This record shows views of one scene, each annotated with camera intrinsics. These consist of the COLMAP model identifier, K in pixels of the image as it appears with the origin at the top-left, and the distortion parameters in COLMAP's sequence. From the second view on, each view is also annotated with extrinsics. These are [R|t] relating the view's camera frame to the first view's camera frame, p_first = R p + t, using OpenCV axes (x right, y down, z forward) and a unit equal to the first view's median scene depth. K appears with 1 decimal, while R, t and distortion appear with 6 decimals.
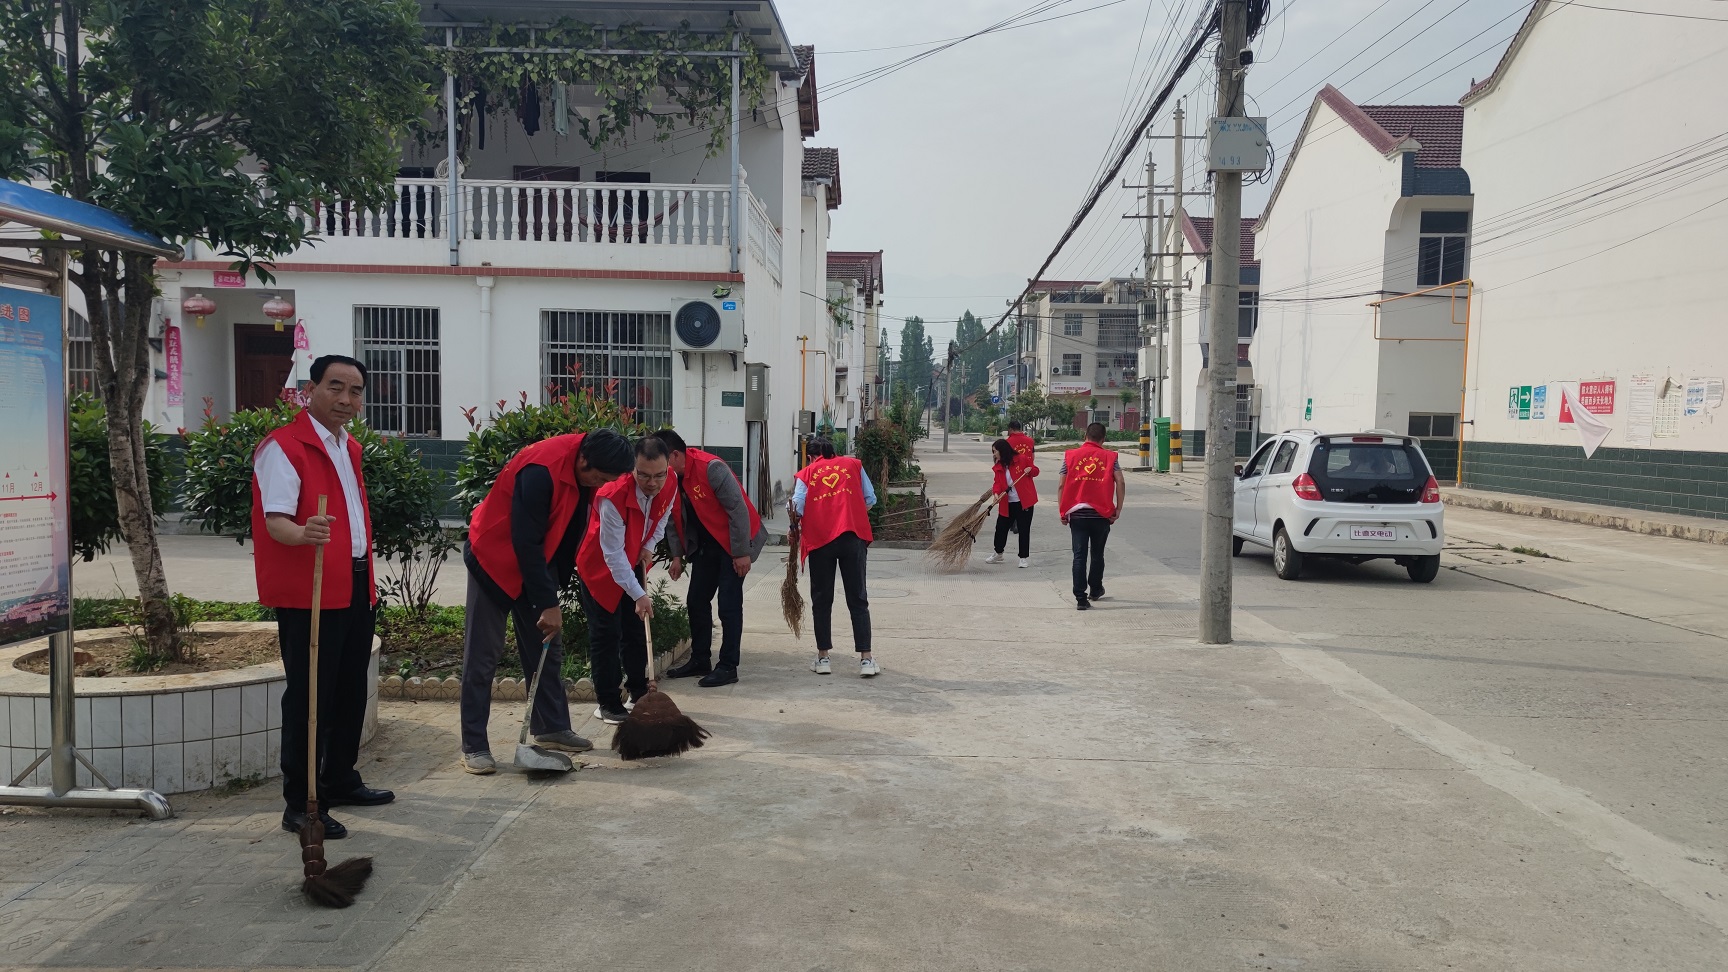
lens RADIAL K [[1306.6, 0, 864.0], [0, 1306.6, 486.0], [0, 0, 1]] dist [0.170835, -0.184690]
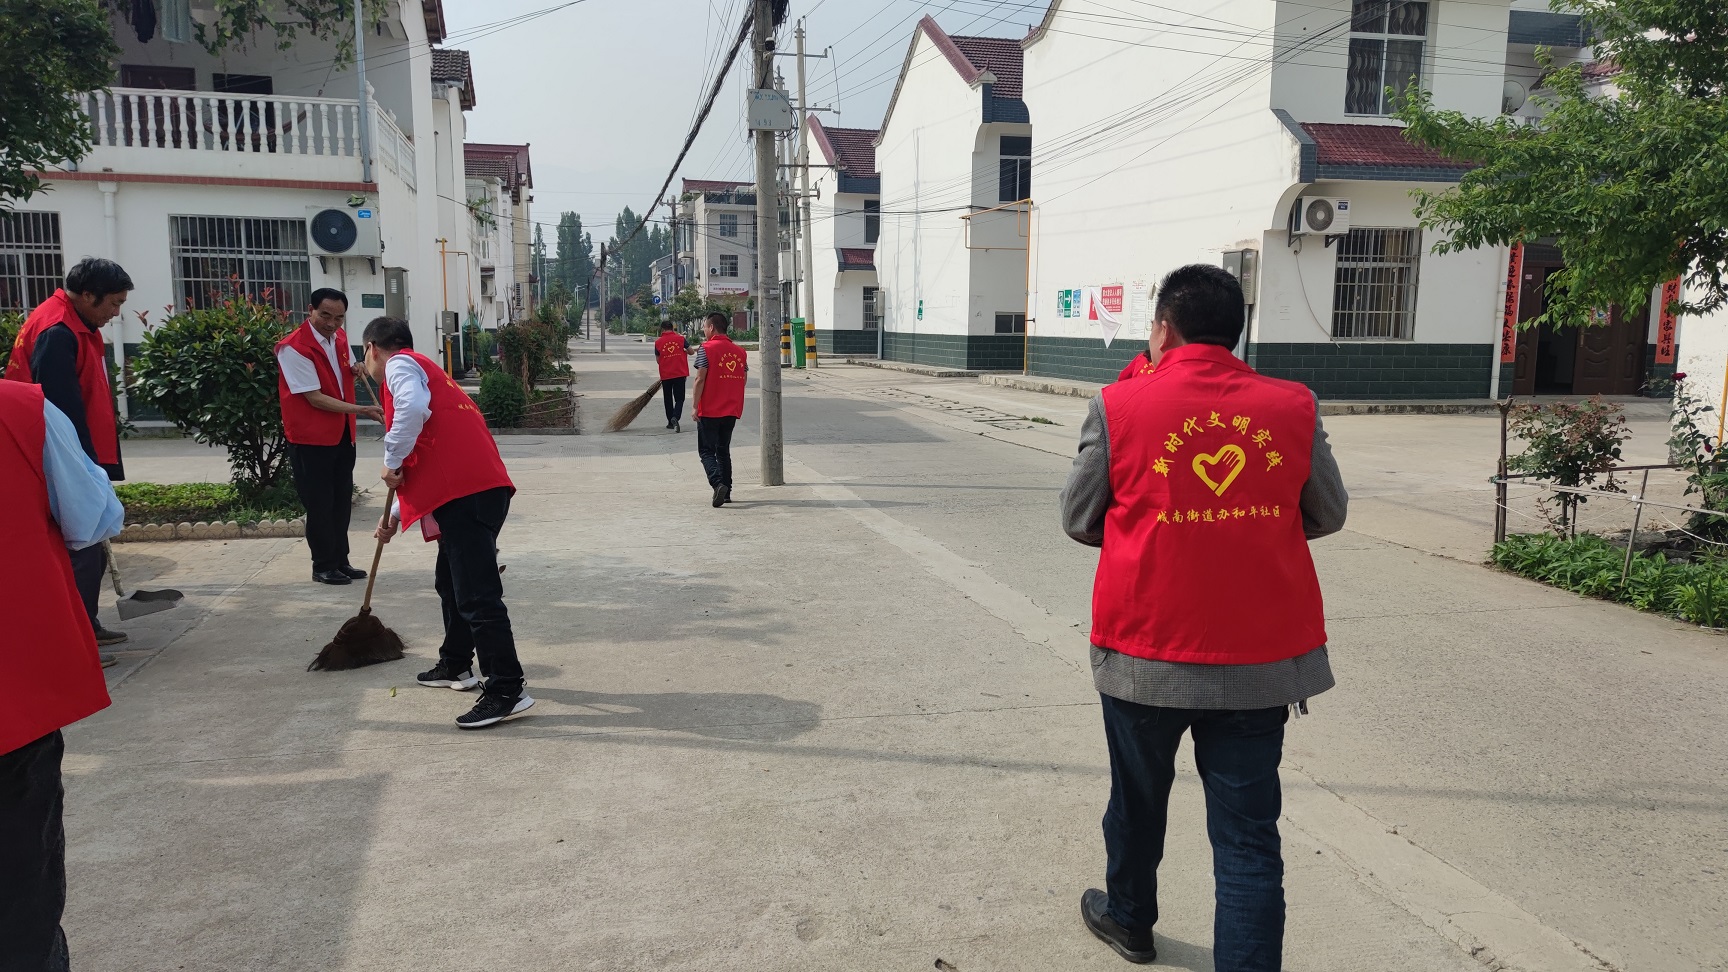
lens RADIAL K [[1306.6, 0, 864.0], [0, 1306.6, 486.0], [0, 0, 1]] dist [0.170835, -0.184690]
pose [[0.968597, -0.041611, 0.245130, 0.011273], [0.023113, 0.996696, 0.077859, 0.006579], [-0.247560, -0.069749, 0.966359, -0.127448]]
